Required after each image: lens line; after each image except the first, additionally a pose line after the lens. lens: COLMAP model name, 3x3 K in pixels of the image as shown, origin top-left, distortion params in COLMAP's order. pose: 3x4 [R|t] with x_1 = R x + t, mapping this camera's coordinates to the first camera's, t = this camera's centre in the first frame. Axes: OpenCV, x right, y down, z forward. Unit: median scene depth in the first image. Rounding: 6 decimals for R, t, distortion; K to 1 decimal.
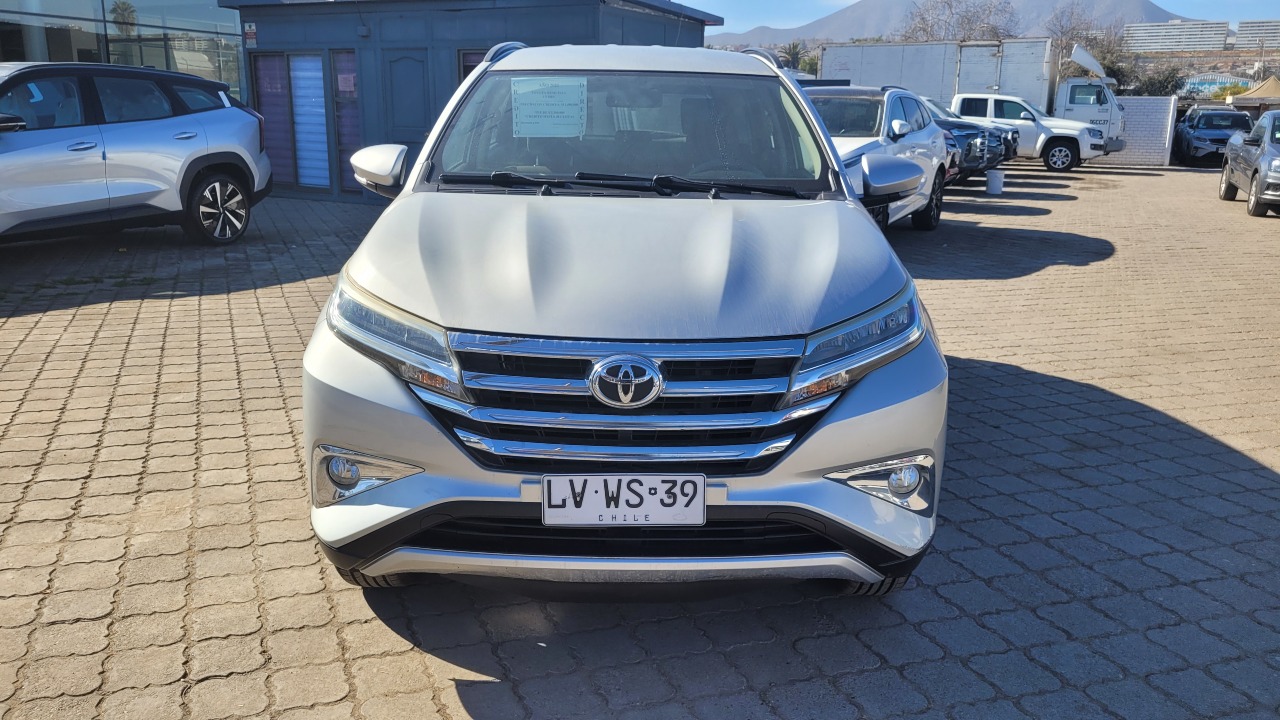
lens RADIAL K [[972.7, 0, 640.0], [0, 972.7, 360.0], [0, 0, 1]] dist [0.072505, -0.084590]
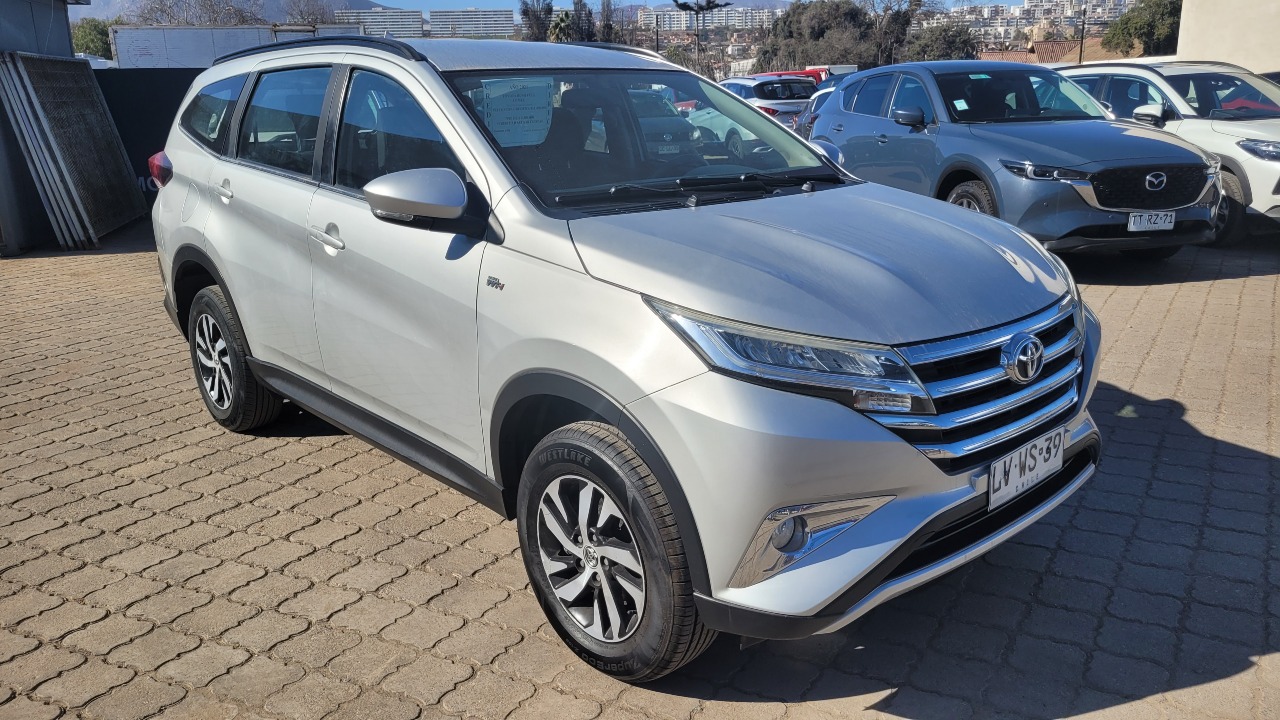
lens RADIAL K [[972.7, 0, 640.0], [0, 972.7, 360.0], [0, 0, 1]] dist [0.072505, -0.084590]
pose [[0.738759, -0.208126, 0.641029, -0.770831], [0.198227, 0.976154, 0.088485, -0.117792], [-0.644159, 0.061700, 0.762399, 0.329990]]
